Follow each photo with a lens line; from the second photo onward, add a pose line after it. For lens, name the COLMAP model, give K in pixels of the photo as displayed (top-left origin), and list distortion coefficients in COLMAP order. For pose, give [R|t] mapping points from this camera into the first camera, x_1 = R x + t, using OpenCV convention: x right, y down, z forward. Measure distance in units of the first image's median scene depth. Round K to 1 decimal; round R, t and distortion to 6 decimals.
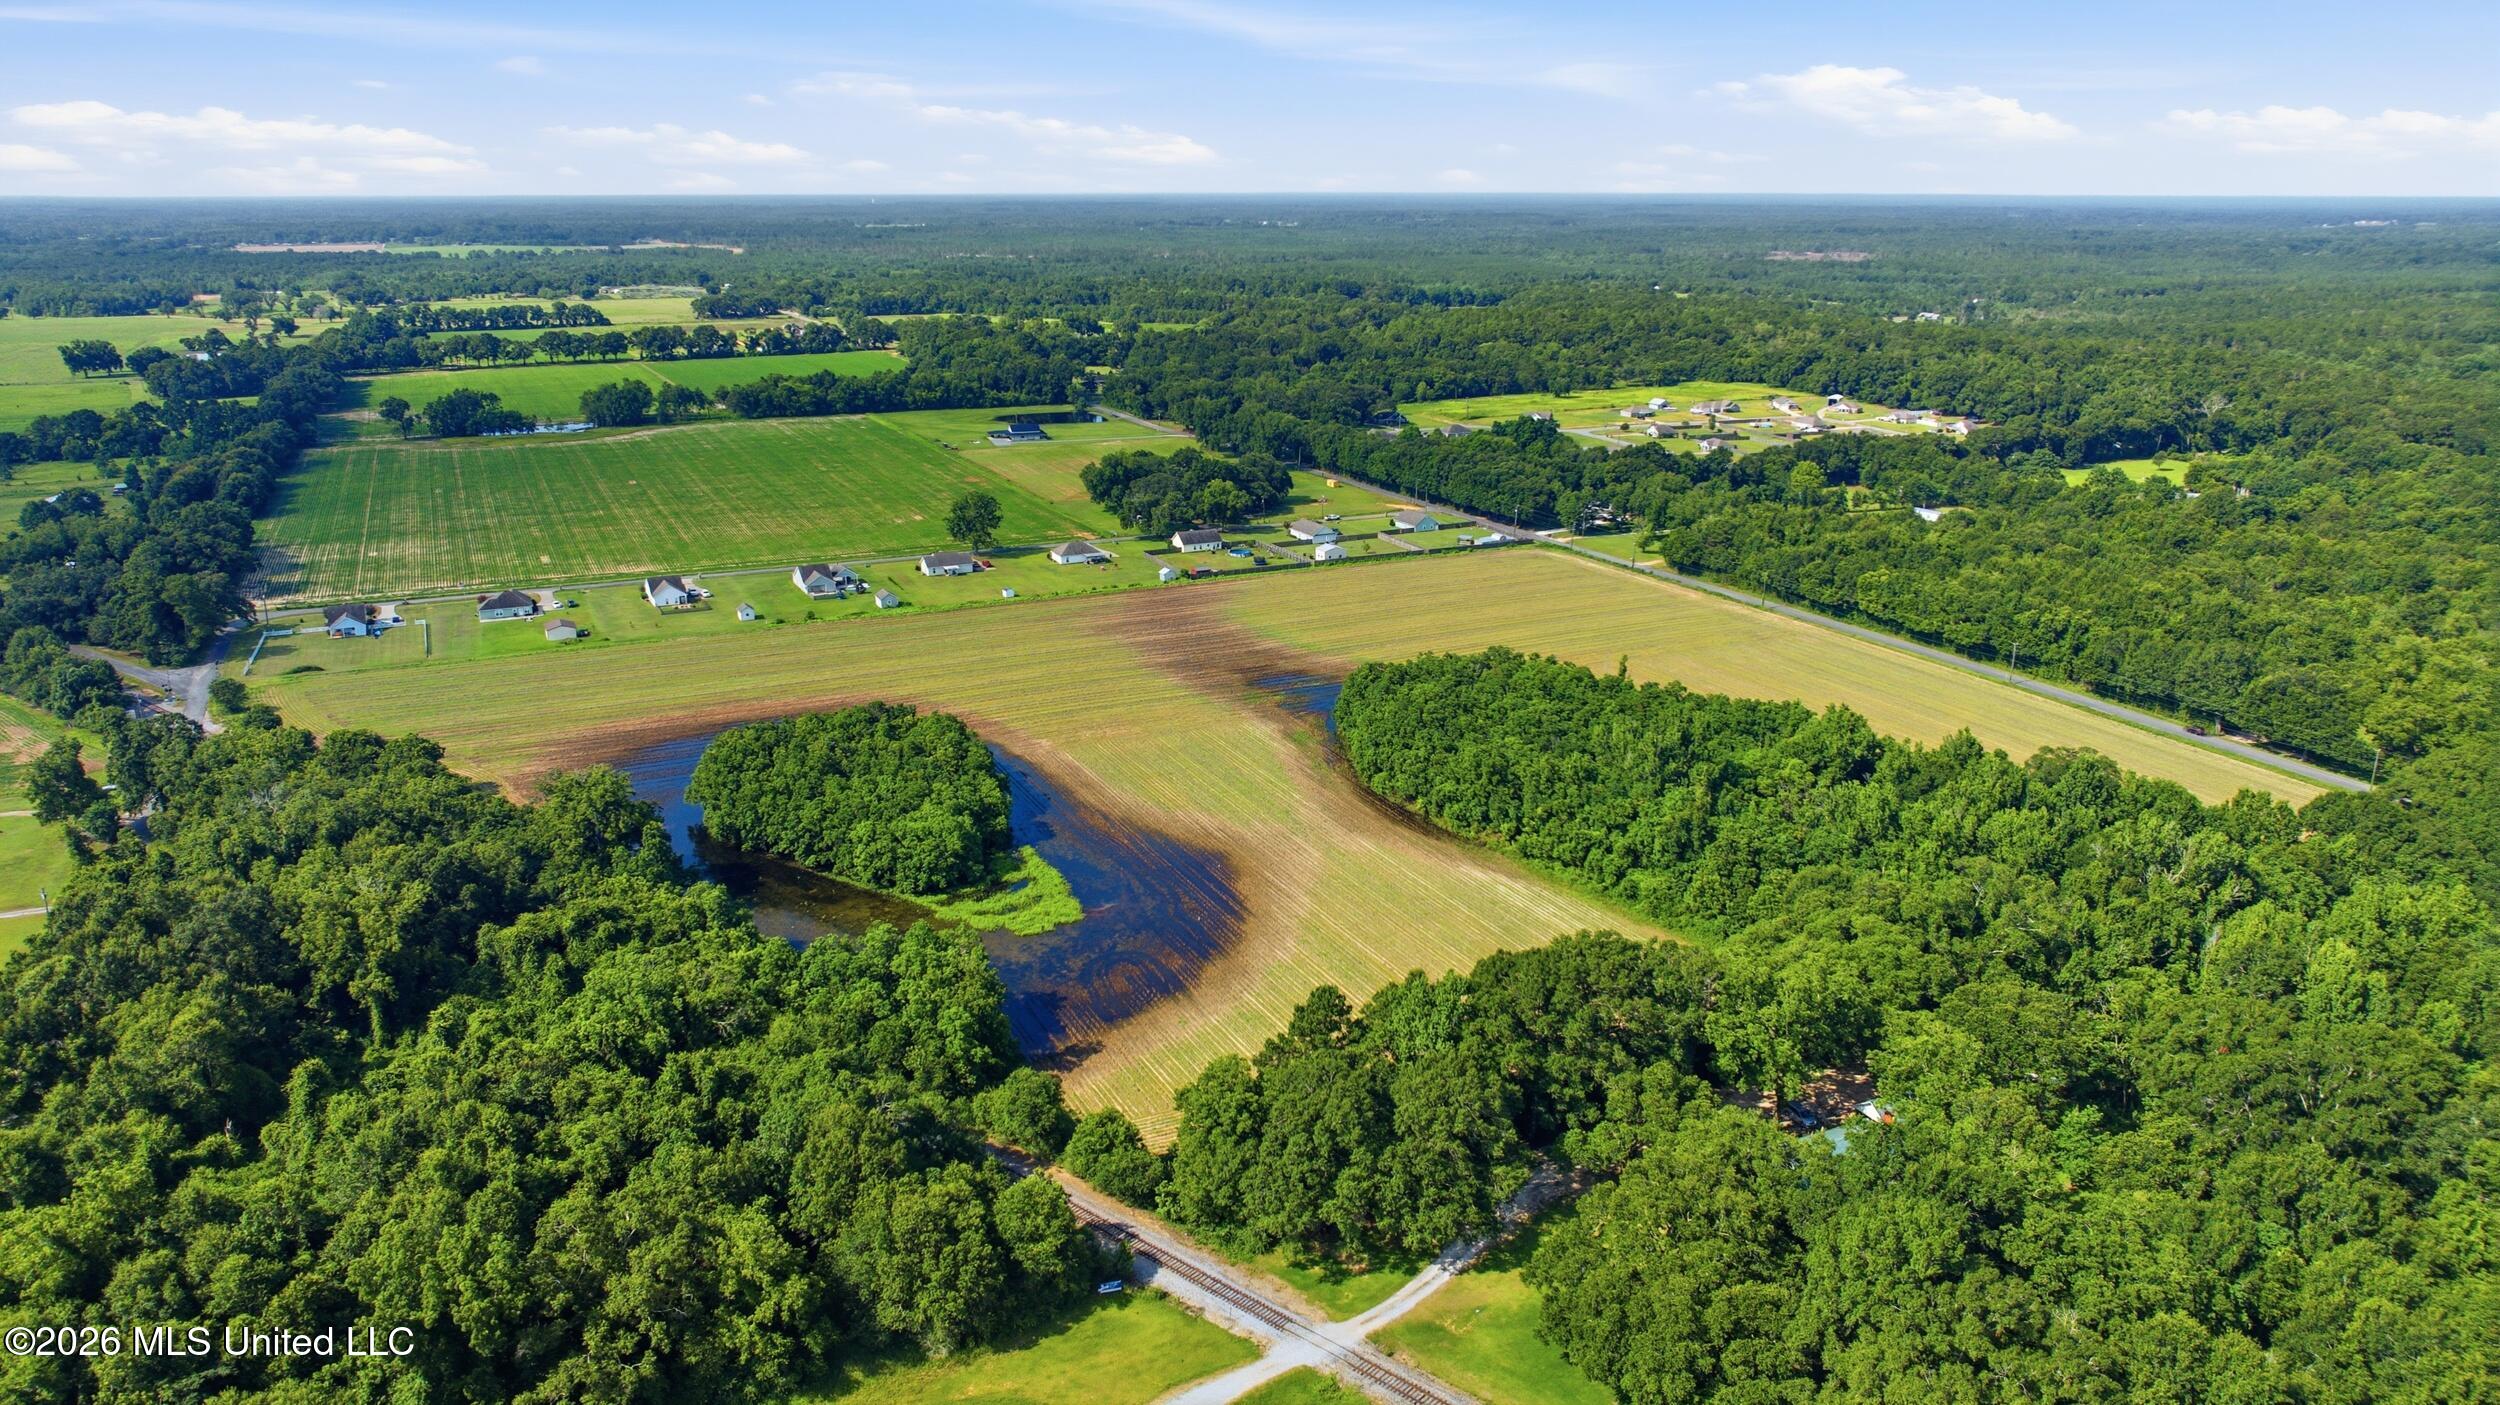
lens RADIAL K [[1756.1, 0, 1249.4], [0, 1756.1, 687.3], [0, 0, 1]] dist [-0.026402, 0.019568]
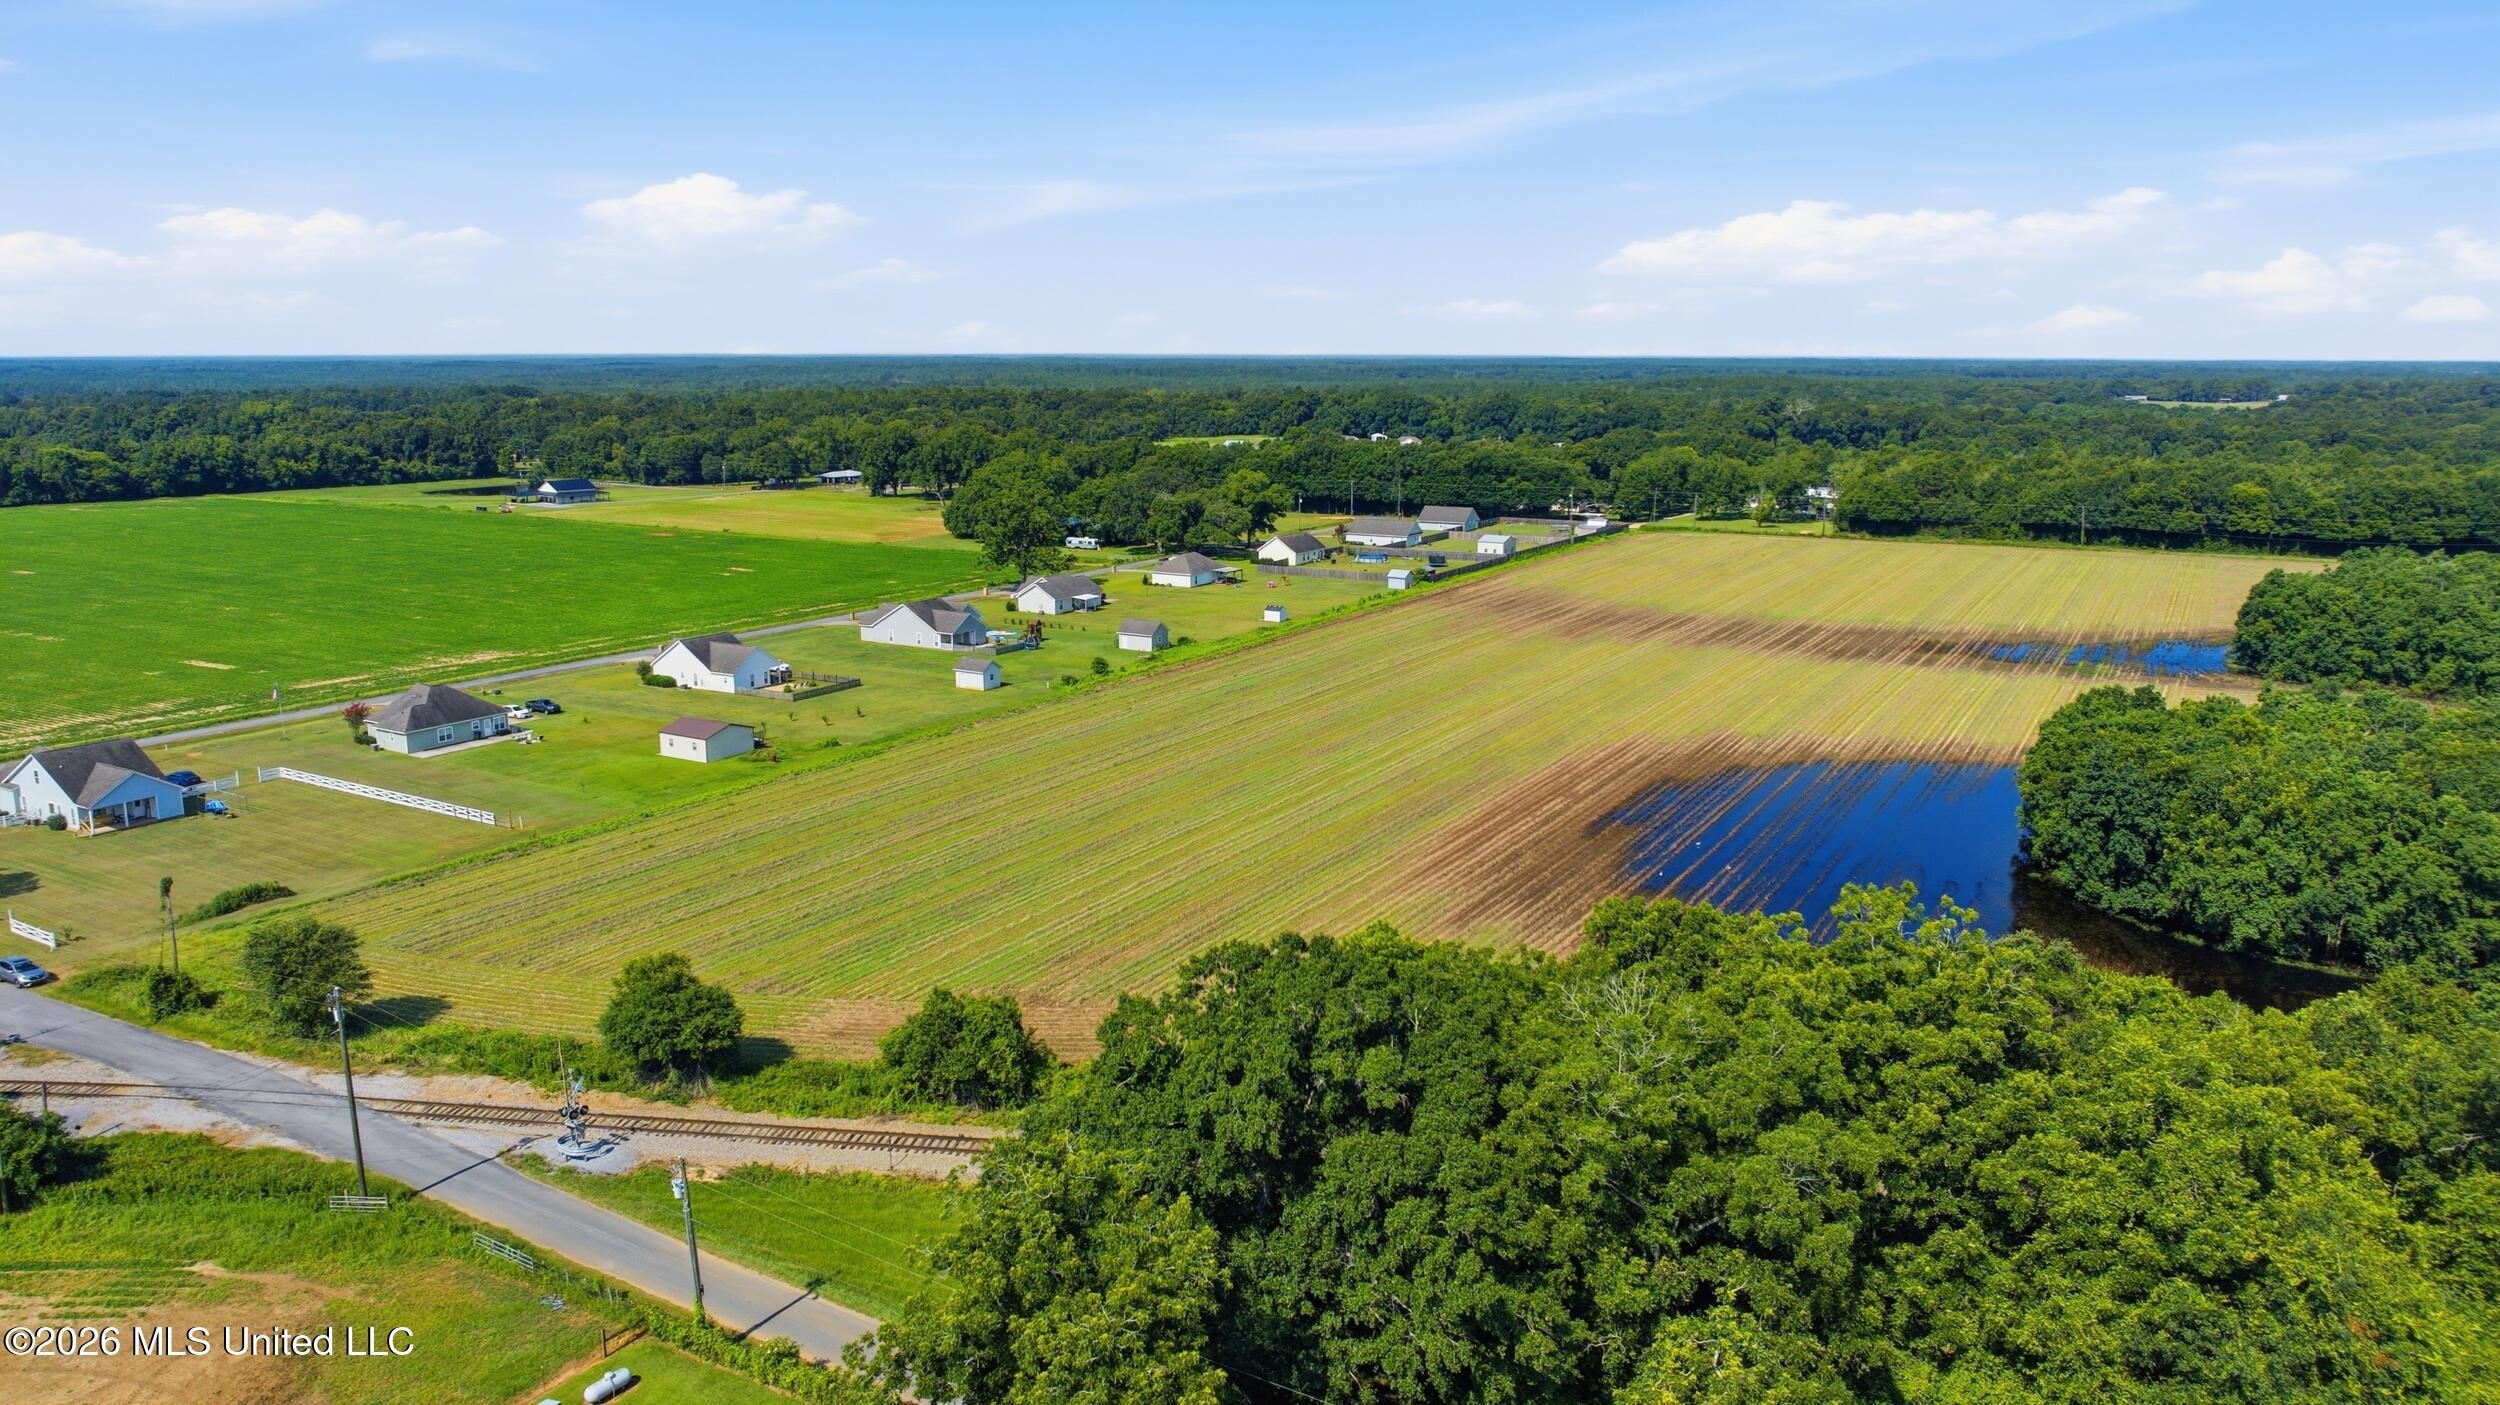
lens RADIAL K [[1756.1, 0, 1253.9], [0, 1756.1, 661.2], [0, 0, 1]] dist [-0.026402, 0.019568]
pose [[0.829089, -0.096147, 0.550787, -0.451949], [0.152701, 0.986590, -0.057636, -0.005102], [-0.537860, 0.131891, 0.832653, 0.490660]]
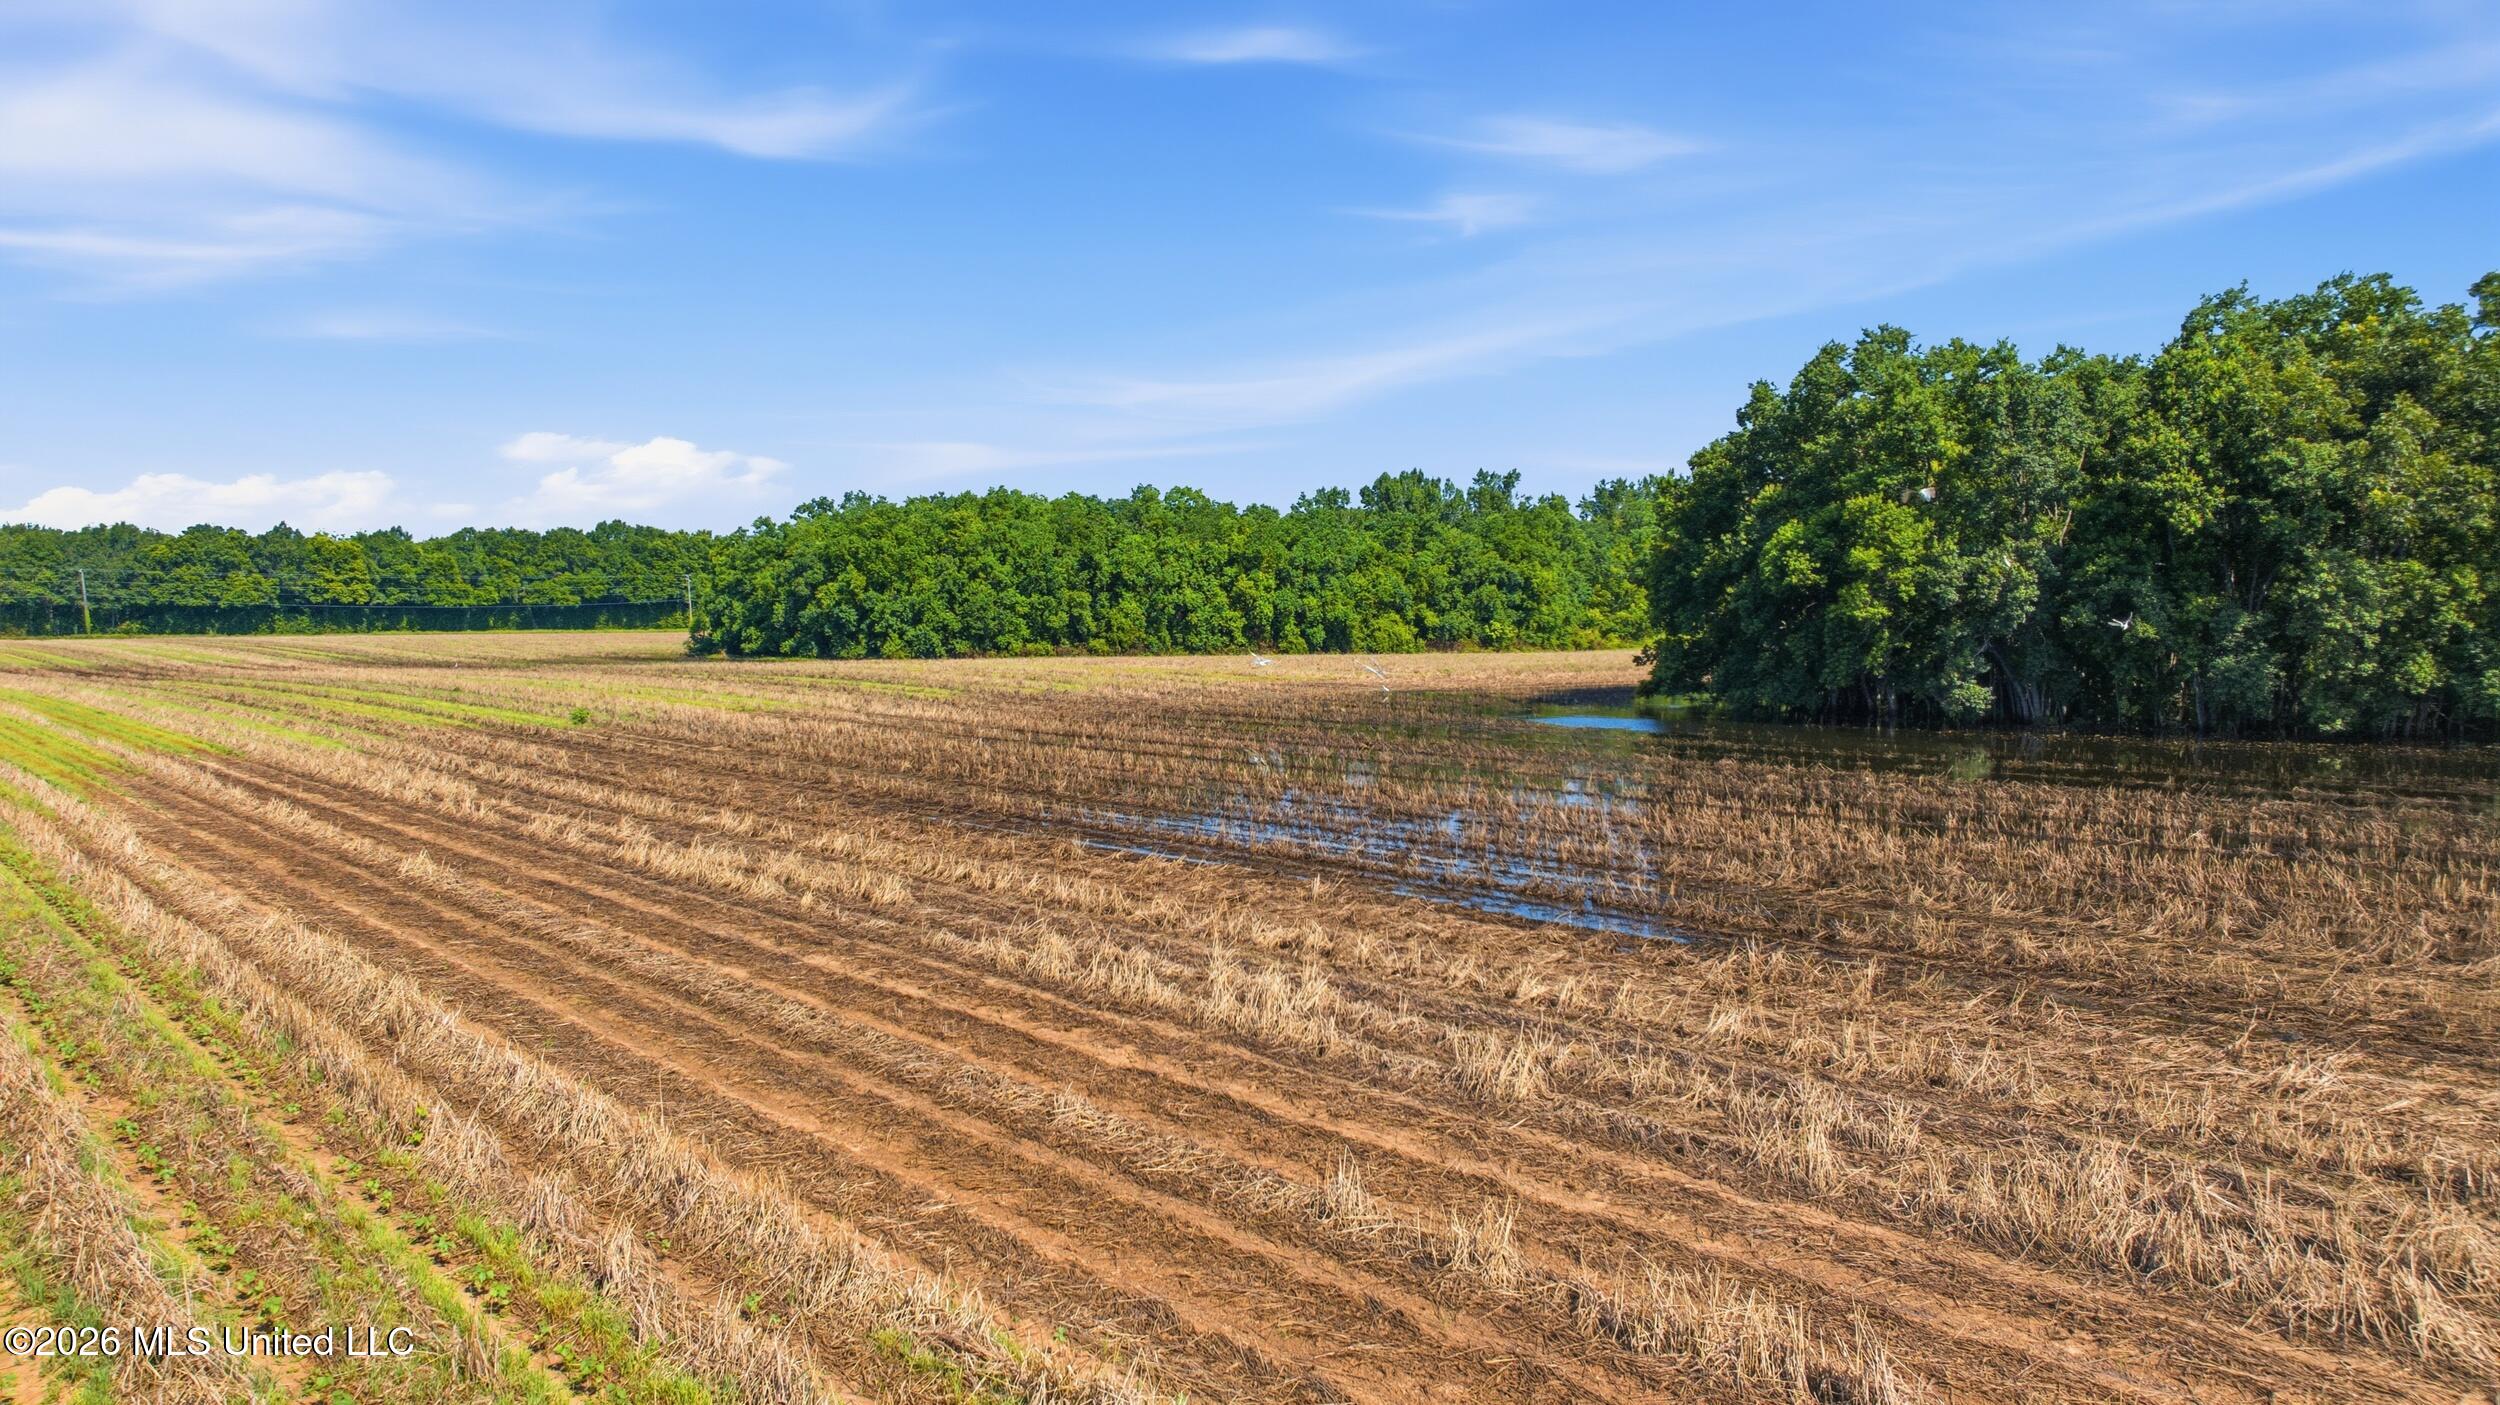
lens RADIAL K [[1756.1, 0, 1248.7], [0, 1756.1, 713.1], [0, 0, 1]] dist [-0.026402, 0.019568]
pose [[-0.248418, -0.050507, 0.967335, -0.249073], [0.269871, 0.955491, 0.119193, 0.004096], [-0.930300, 0.290666, -0.223731, 0.749057]]
